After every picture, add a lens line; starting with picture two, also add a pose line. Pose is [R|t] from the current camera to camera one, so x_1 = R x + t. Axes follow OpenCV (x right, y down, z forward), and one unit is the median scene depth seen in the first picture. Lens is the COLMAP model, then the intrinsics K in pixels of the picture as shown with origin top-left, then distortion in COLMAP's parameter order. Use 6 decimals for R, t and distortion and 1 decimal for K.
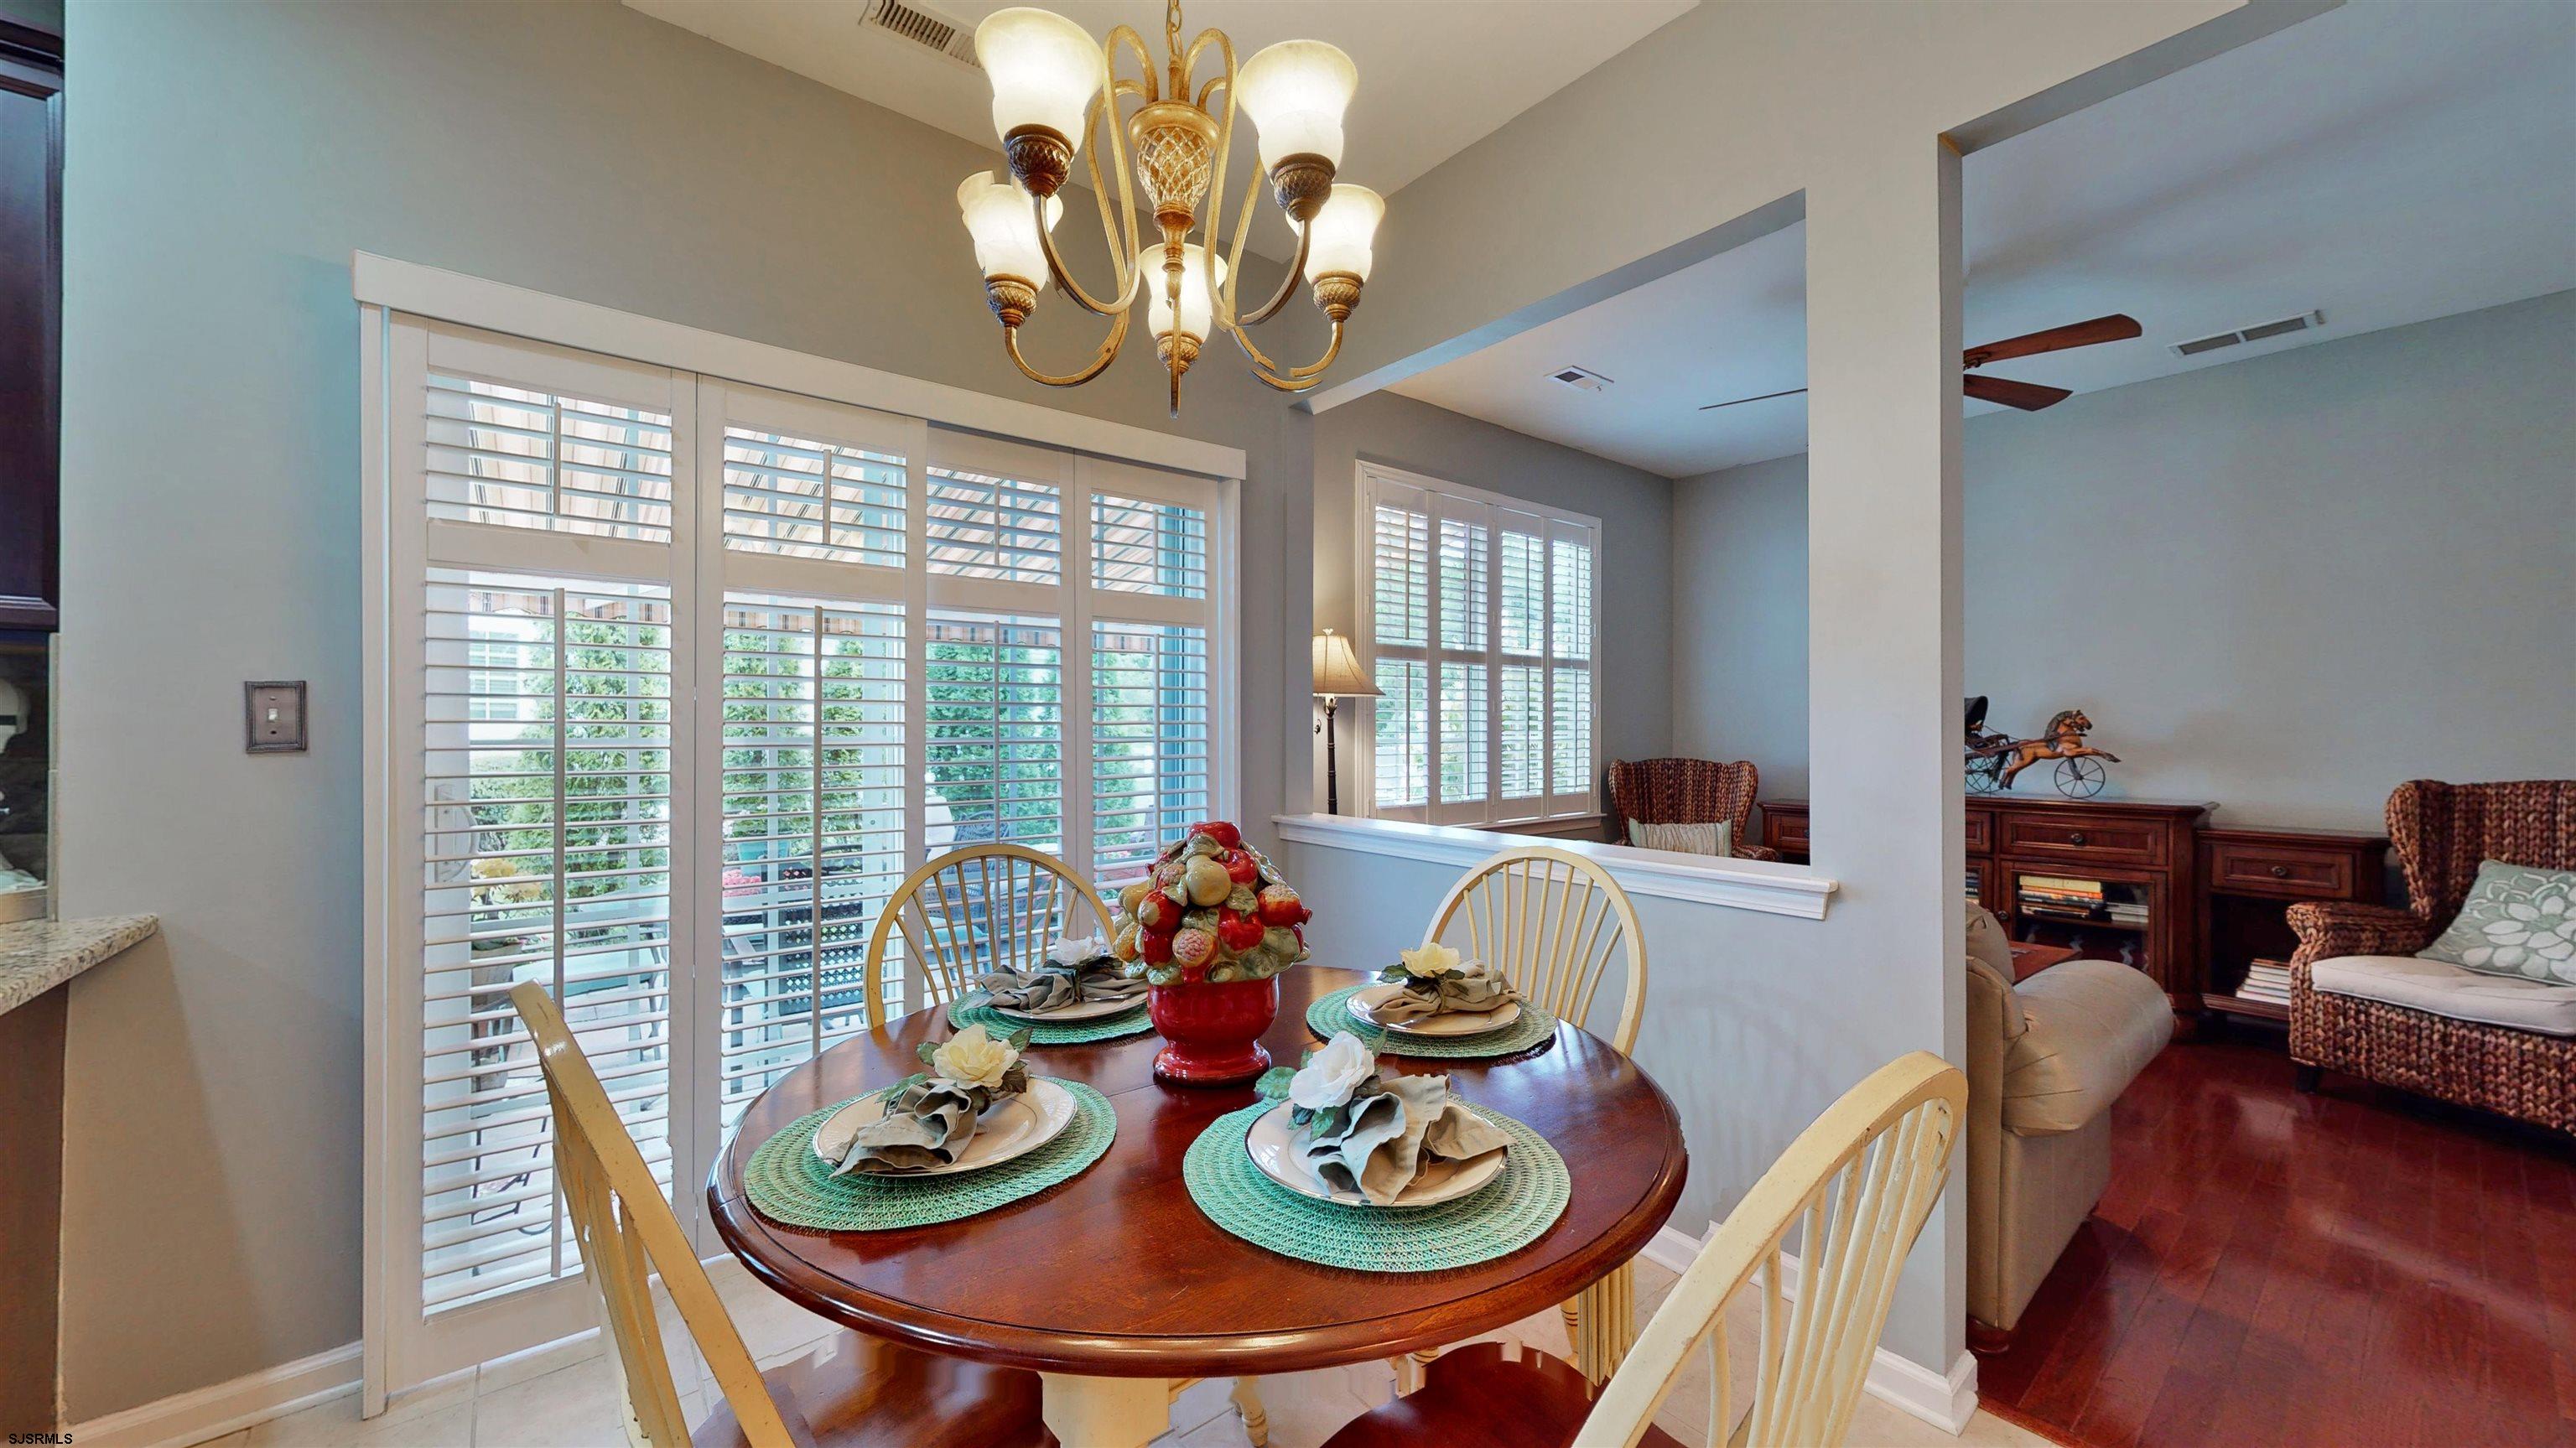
lens RADIAL K [[945.3, 0, 1288.0], [0, 945.3, 724.0], [0, 0, 1]] dist [-0.001379, 0.000651]
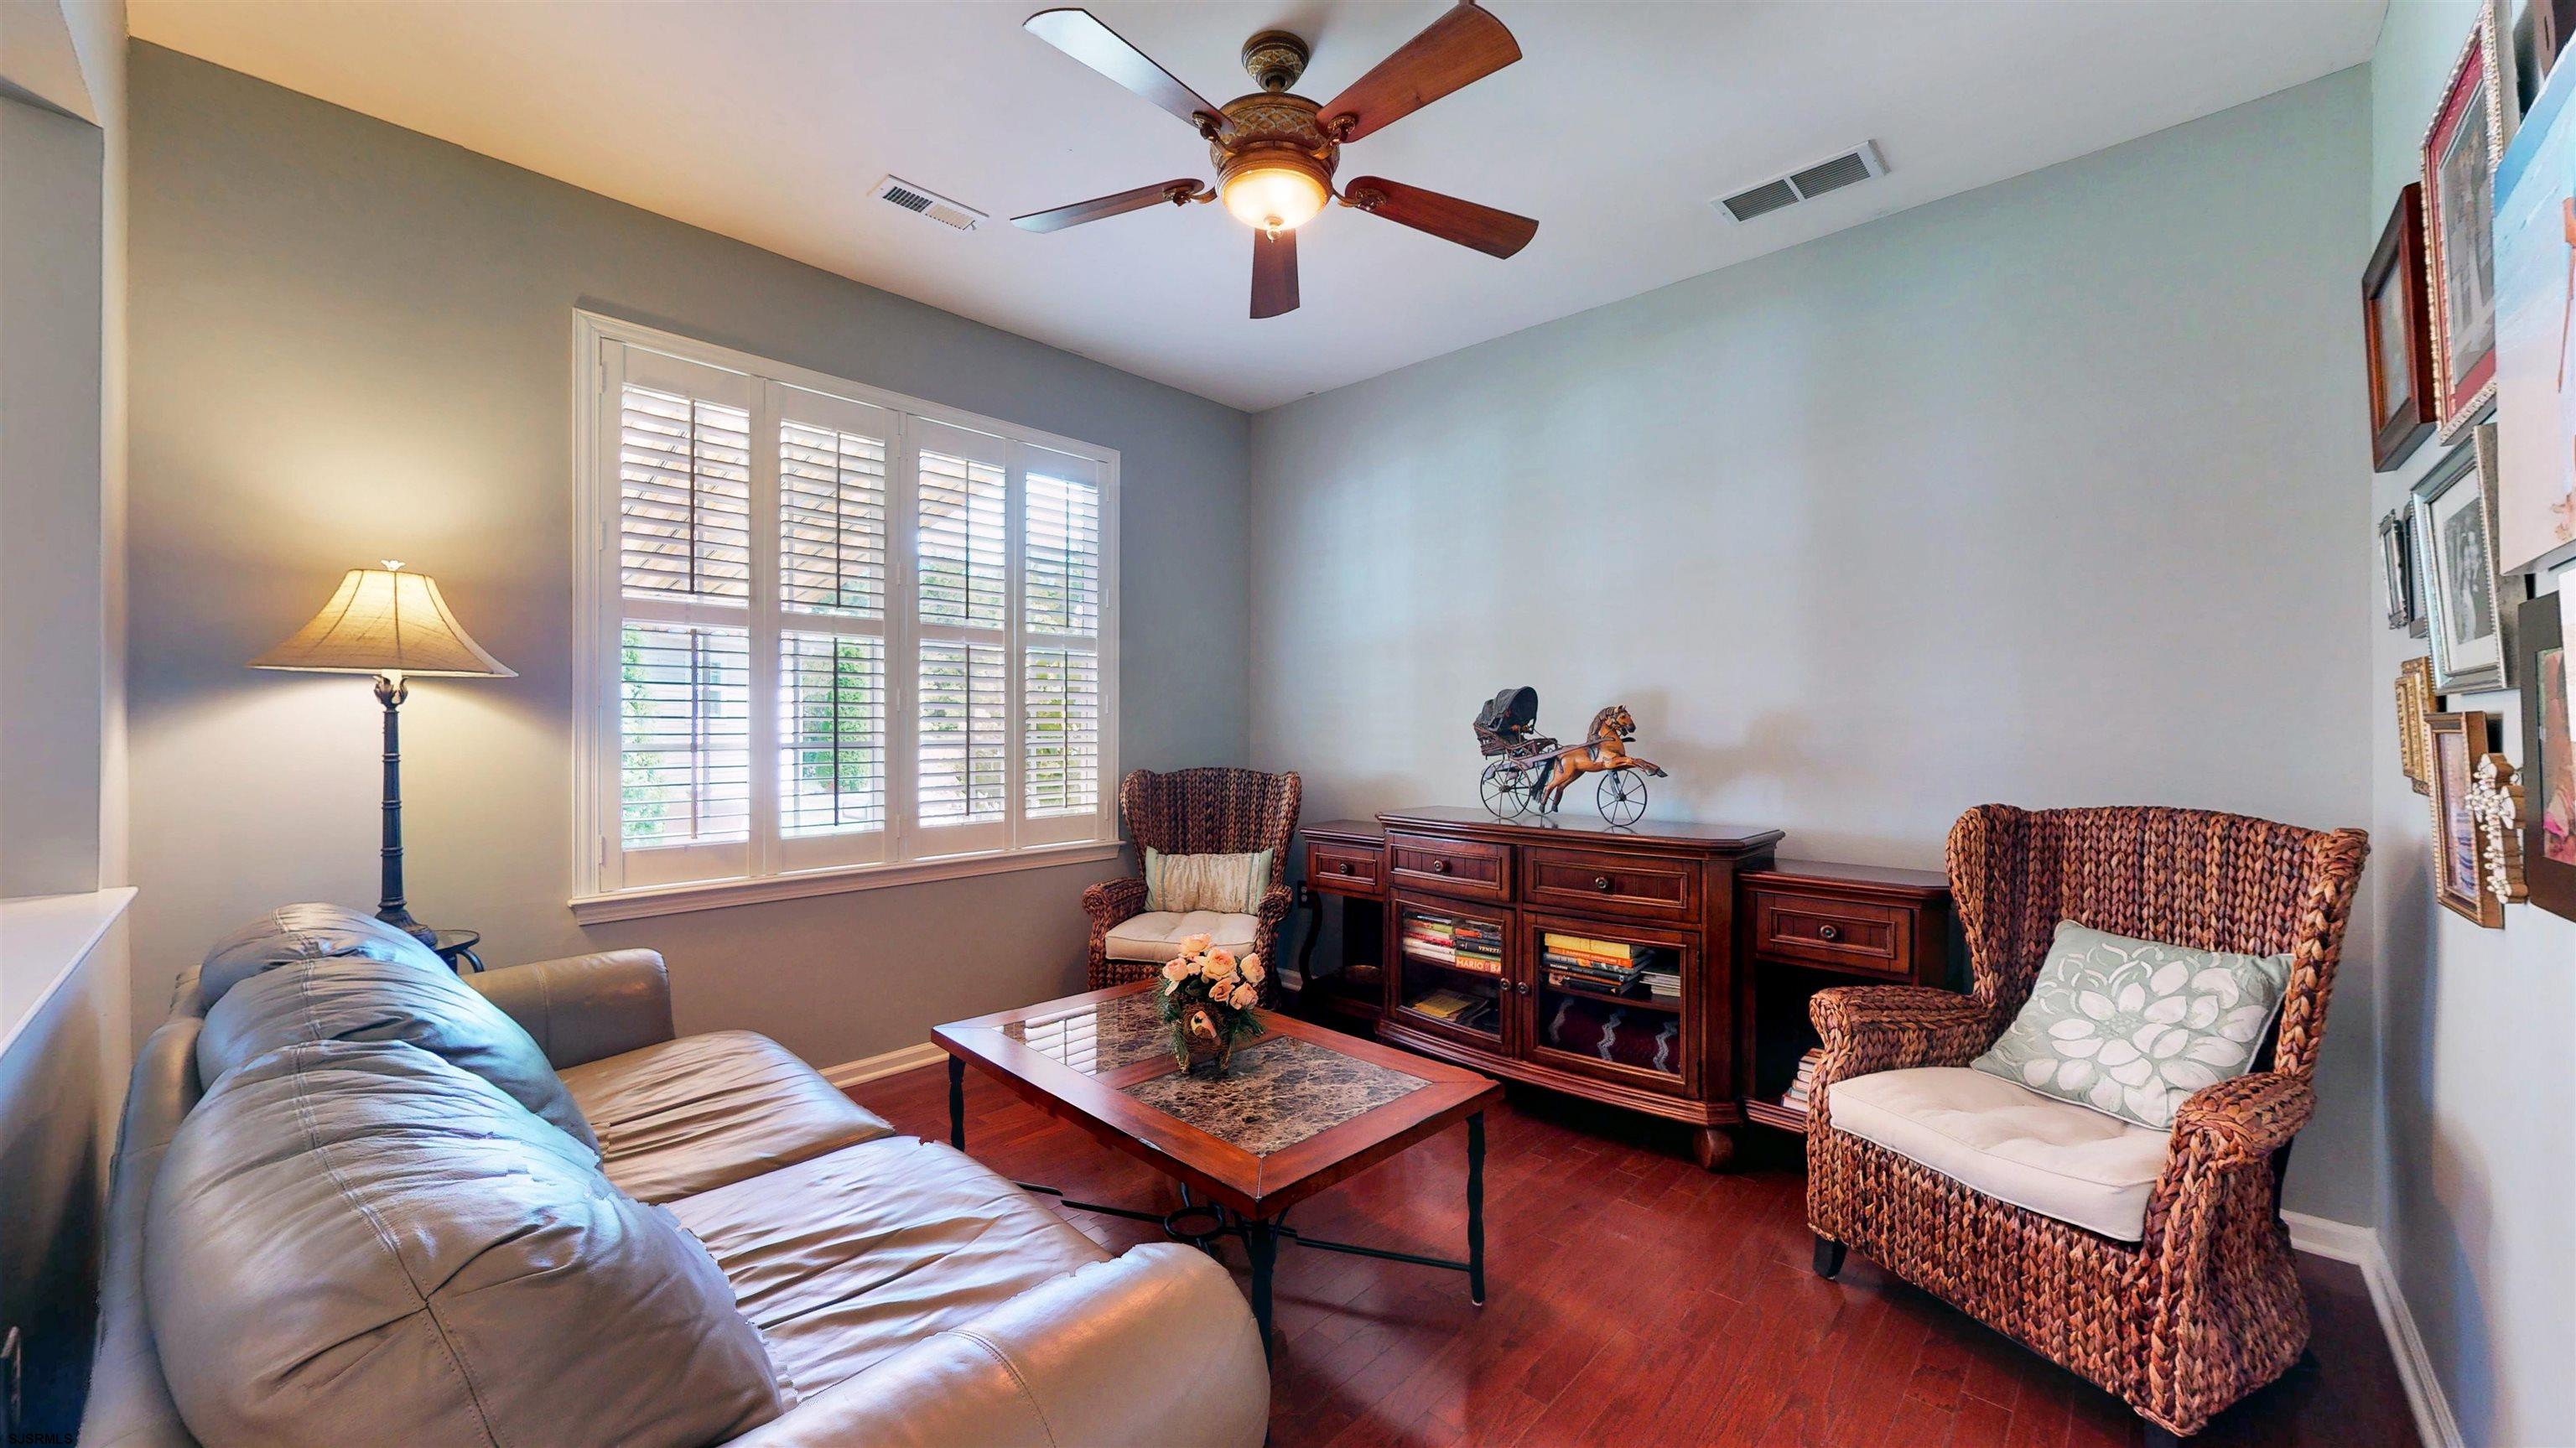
lens RADIAL K [[945.3, 0, 1288.0], [0, 945.3, 724.0], [0, 0, 1]] dist [-0.001379, 0.000651]
pose [[0.989453, 0.002012, 0.144843, 0.585635], [-0.002111, 0.999998, 0.000528, -0.000217], [-0.144841, -0.000828, 0.989455, 0.383058]]
